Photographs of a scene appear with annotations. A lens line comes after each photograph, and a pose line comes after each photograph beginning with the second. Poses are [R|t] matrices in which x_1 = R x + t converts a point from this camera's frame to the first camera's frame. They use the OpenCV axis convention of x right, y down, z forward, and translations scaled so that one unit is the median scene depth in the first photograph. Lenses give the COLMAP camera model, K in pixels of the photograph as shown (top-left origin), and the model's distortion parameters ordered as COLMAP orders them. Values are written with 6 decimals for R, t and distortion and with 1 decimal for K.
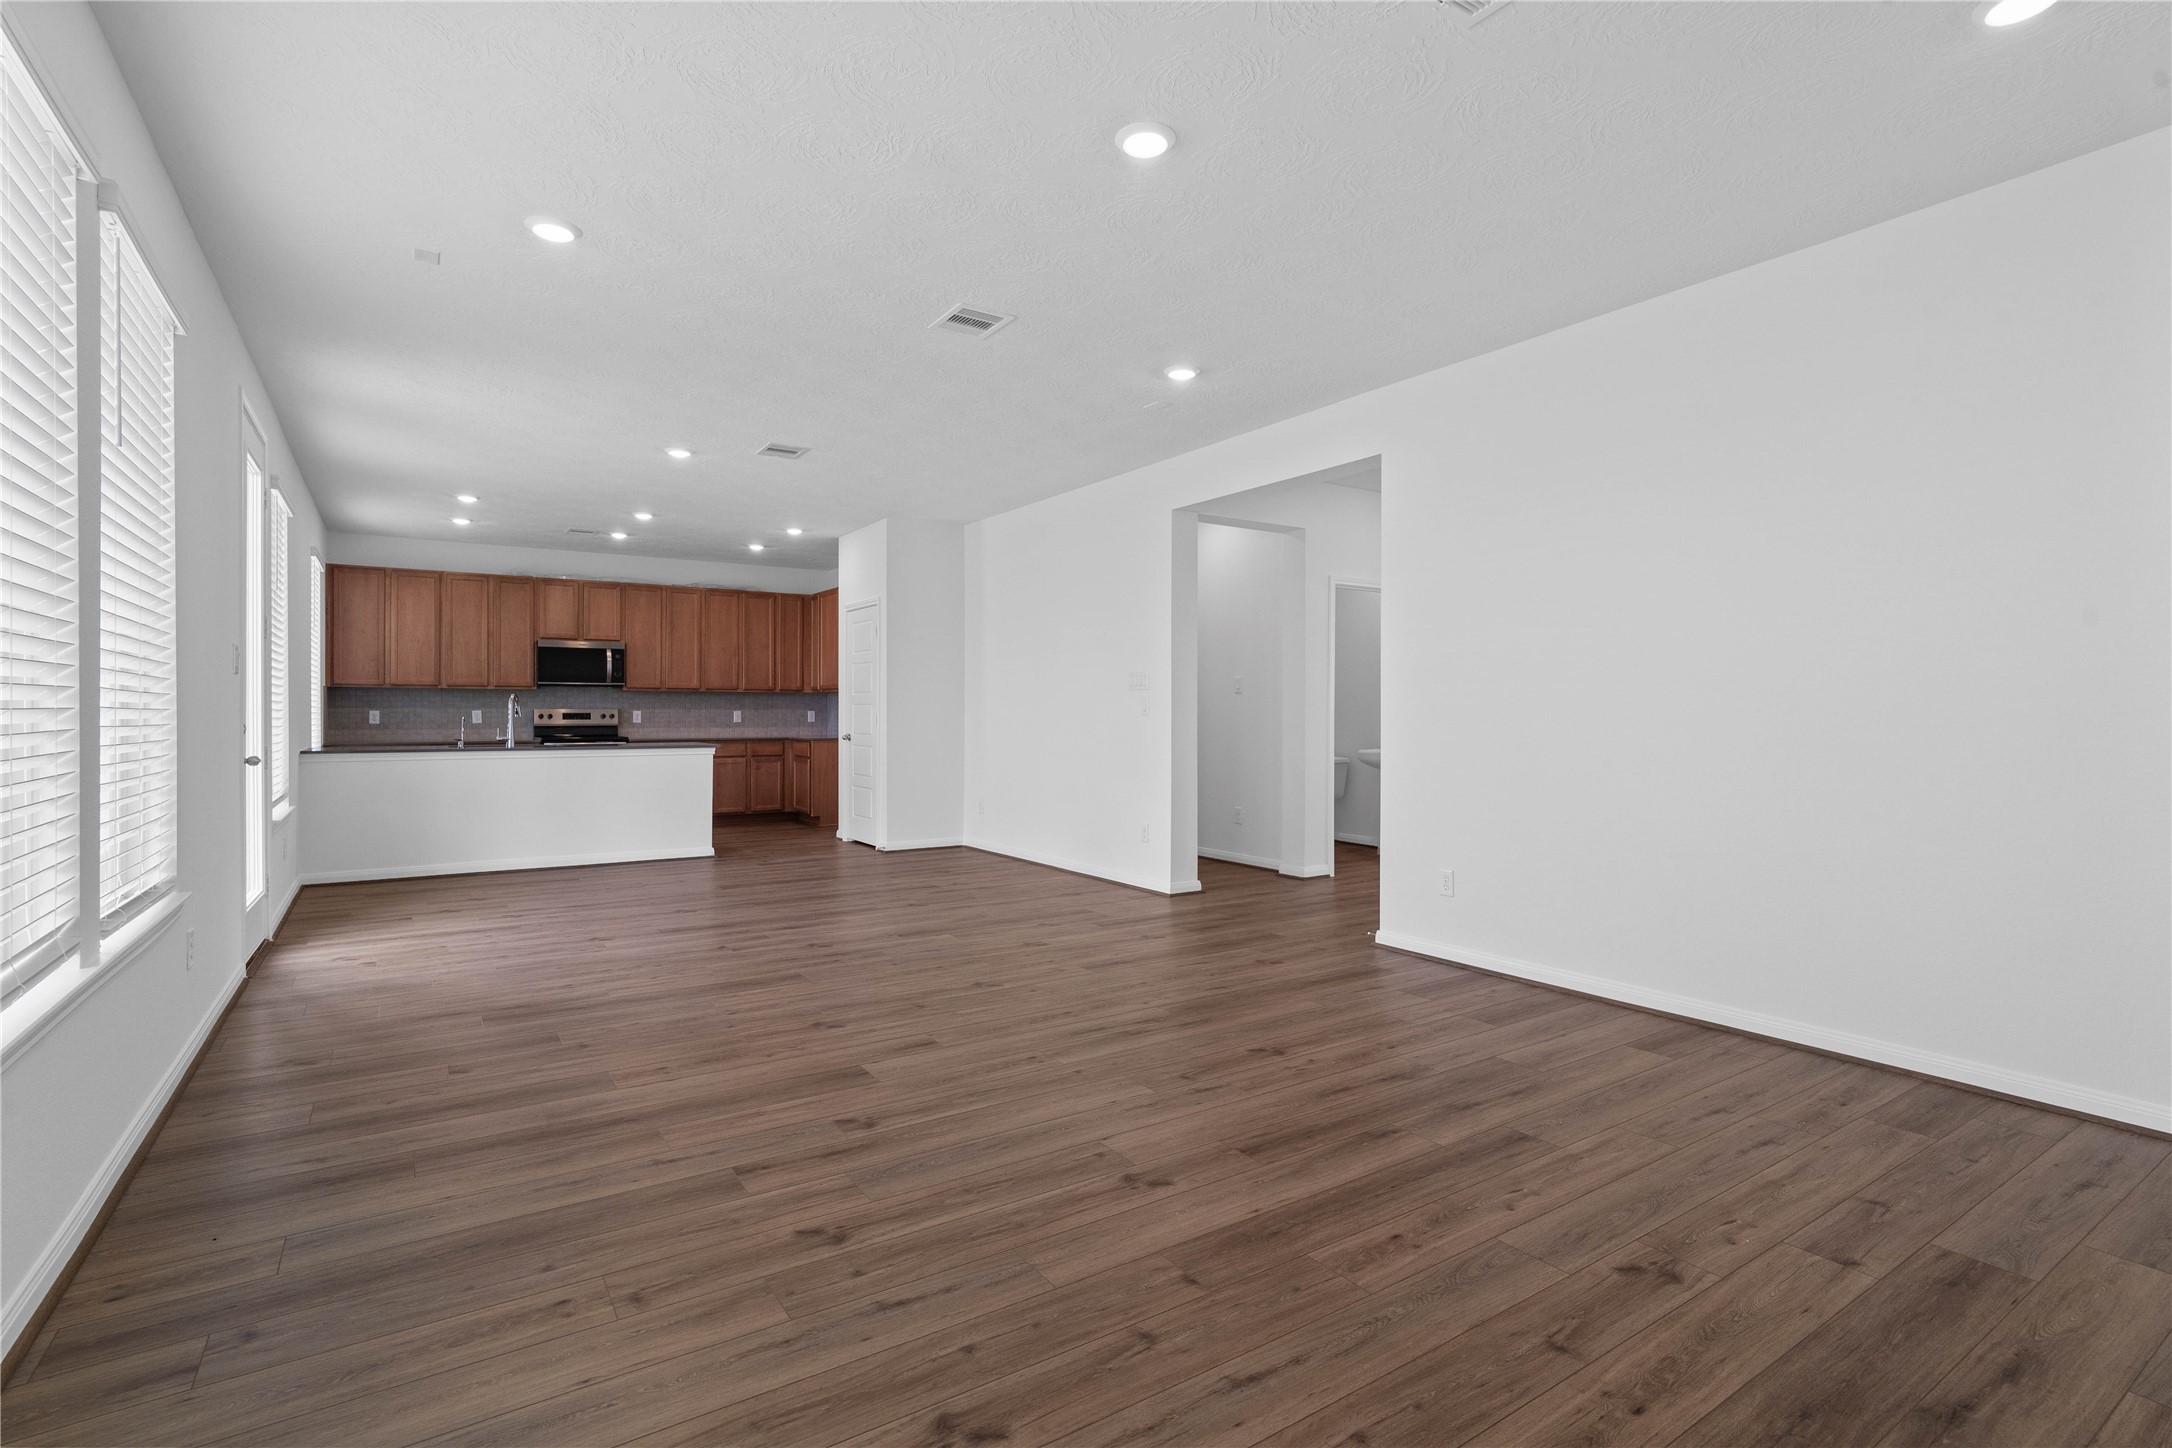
lens RADIAL K [[1015.9, 0, 1080.4], [0, 1015.9, 714.4], [0, 0, 1]] dist [-0.013273, 0.000769]
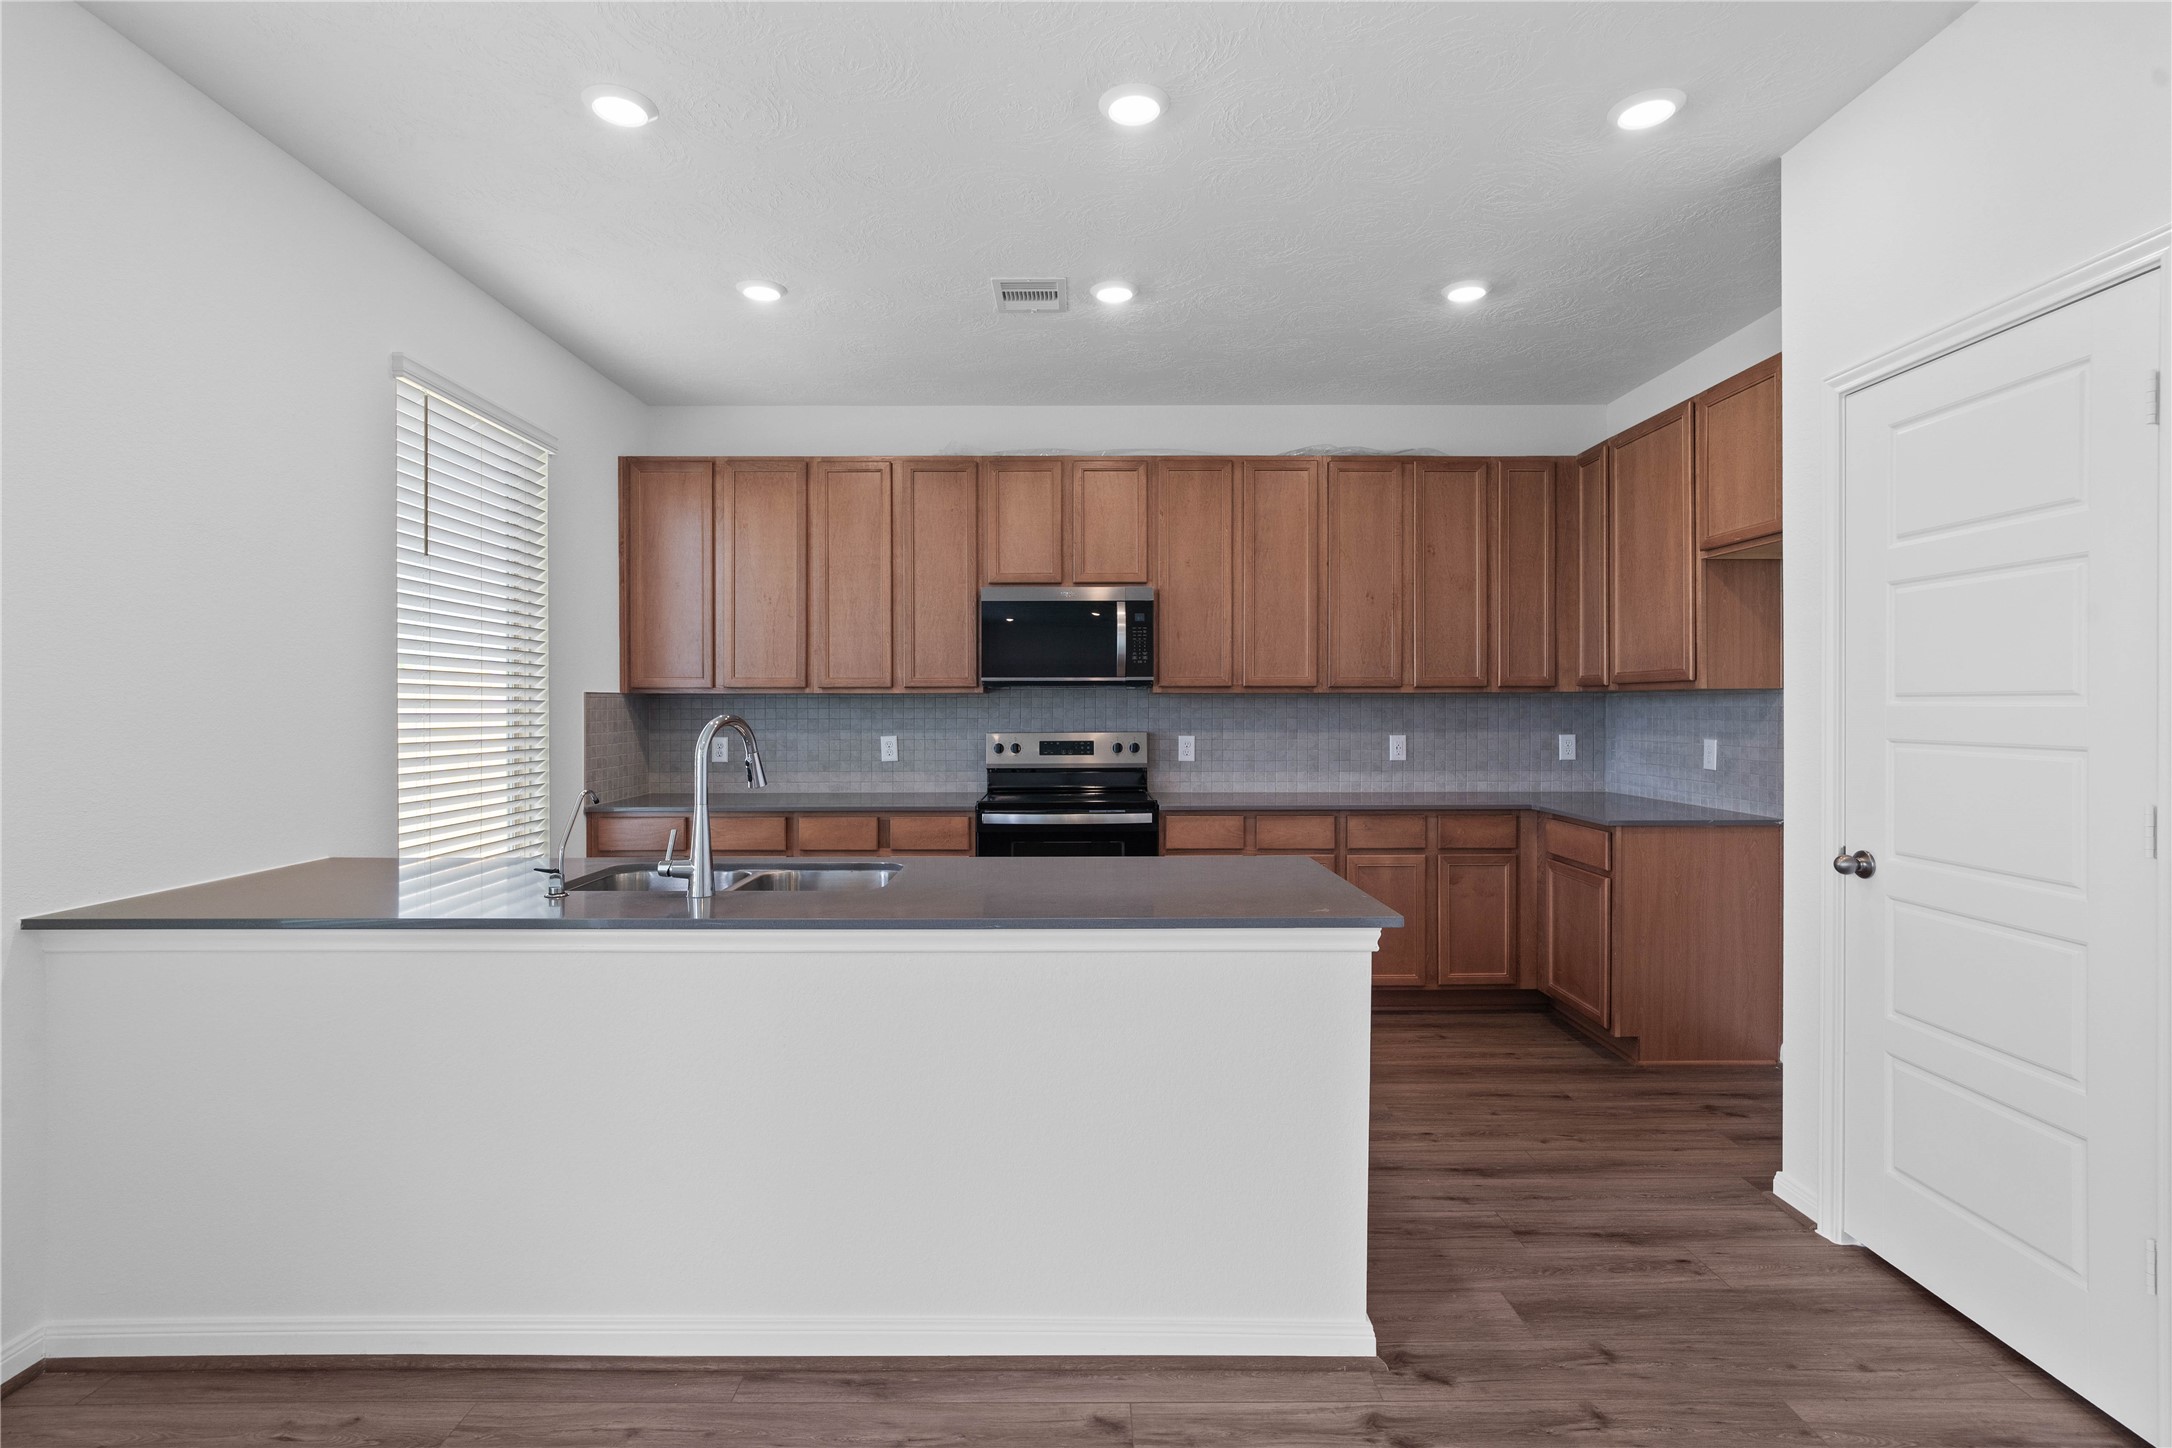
lens RADIAL K [[1015.9, 0, 1080.4], [0, 1015.9, 714.4], [0, 0, 1]] dist [-0.013273, 0.000769]
pose [[0.833752, 0.000991, -0.552139, -0.231673], [0.002153, 0.999985, 0.005047, -0.016726], [0.552135, -0.005397, 0.833737, 0.613603]]
